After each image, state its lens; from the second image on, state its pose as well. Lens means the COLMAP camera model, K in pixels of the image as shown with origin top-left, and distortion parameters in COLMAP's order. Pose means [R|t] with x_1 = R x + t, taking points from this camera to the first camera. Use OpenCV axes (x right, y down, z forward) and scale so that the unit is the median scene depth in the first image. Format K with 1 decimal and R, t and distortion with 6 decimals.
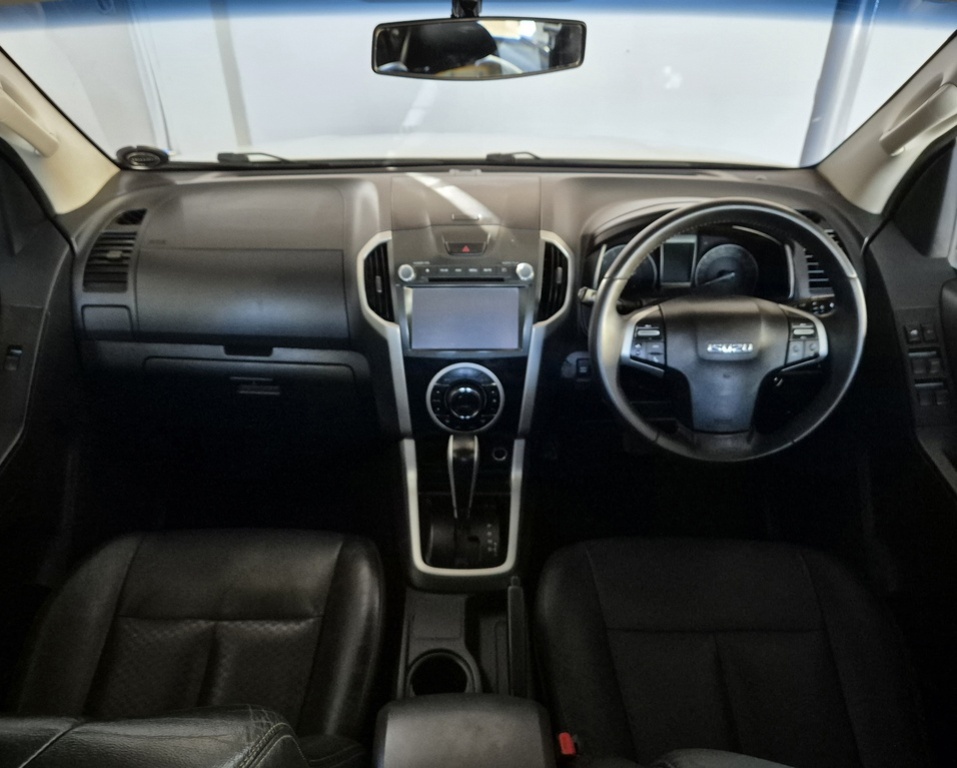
lens RADIAL K [[679.1, 0, 452.5], [0, 679.1, 385.9], [0, 0, 1]] dist [0.035949, -0.002448]
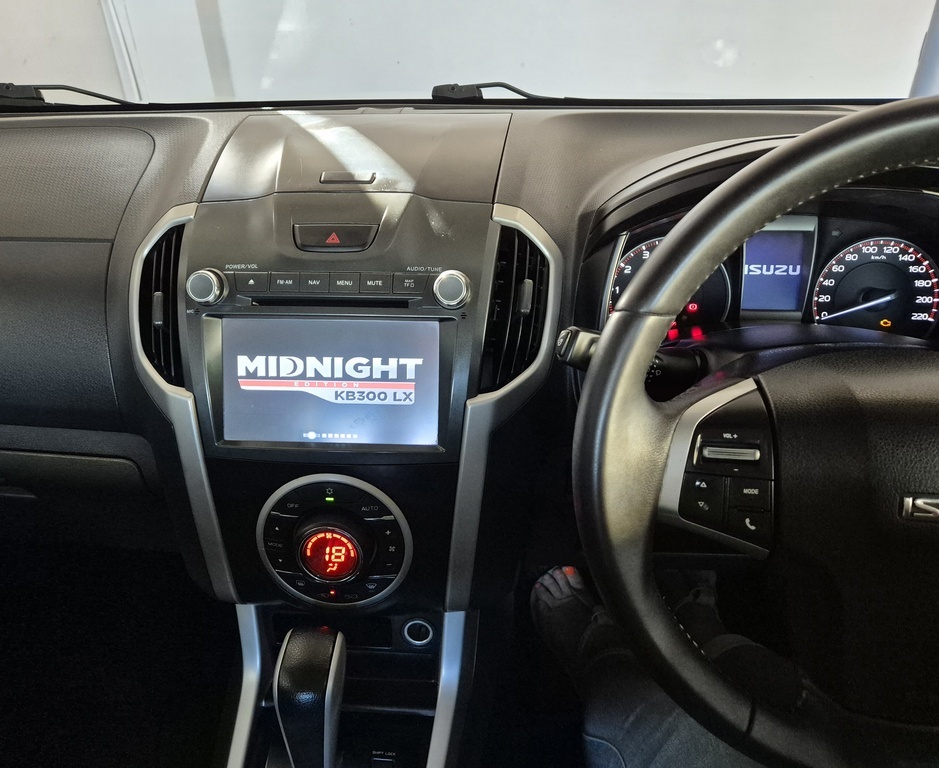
lens RADIAL K [[692.6, 0, 438.1], [0, 692.6, 382.1], [0, 0, 1]] dist [0.084465, -0.079066]
pose [[0.997995, 0.021660, -0.059468, 0.125800], [-0.022949, 0.999515, -0.021072, -0.091183], [0.058983, 0.022395, 0.998008, 0.514782]]
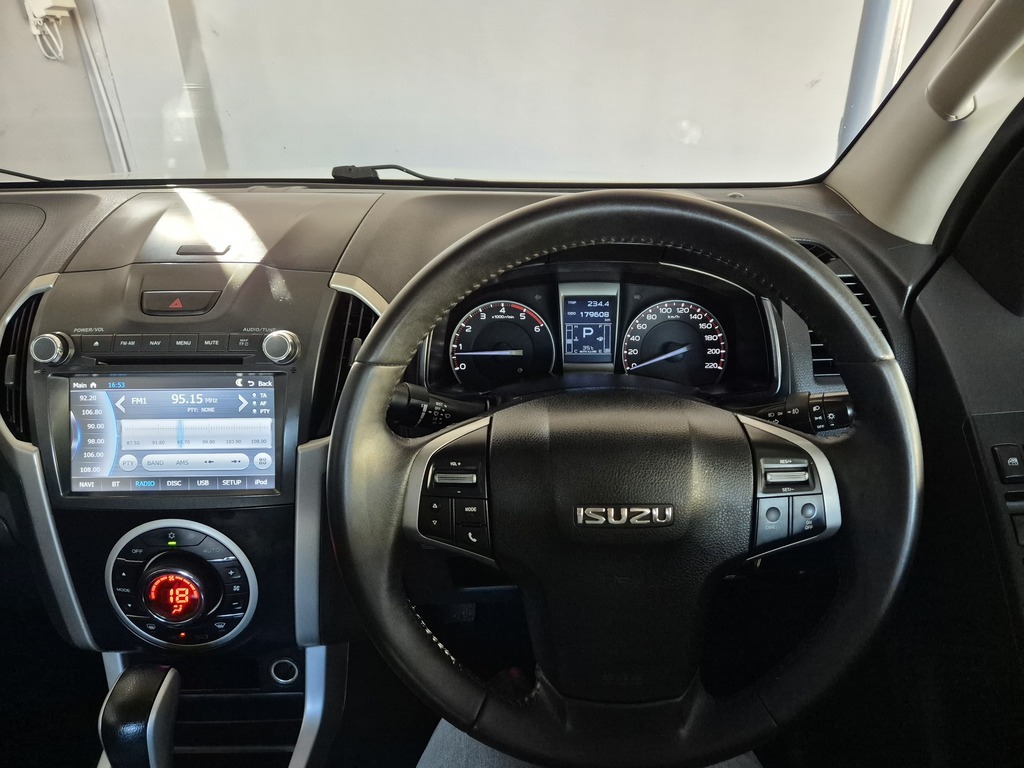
lens RADIAL K [[688.1, 0, 512.0], [0, 688.1, 384.0], [0, 0, 1]] dist [0.105268, -0.095711]
pose [[0.999901, -0.003875, 0.013501, 0.276617], [0.005279, 0.994399, -0.105559, -0.079111], [-0.013016, 0.105620, 0.994321, 0.454872]]
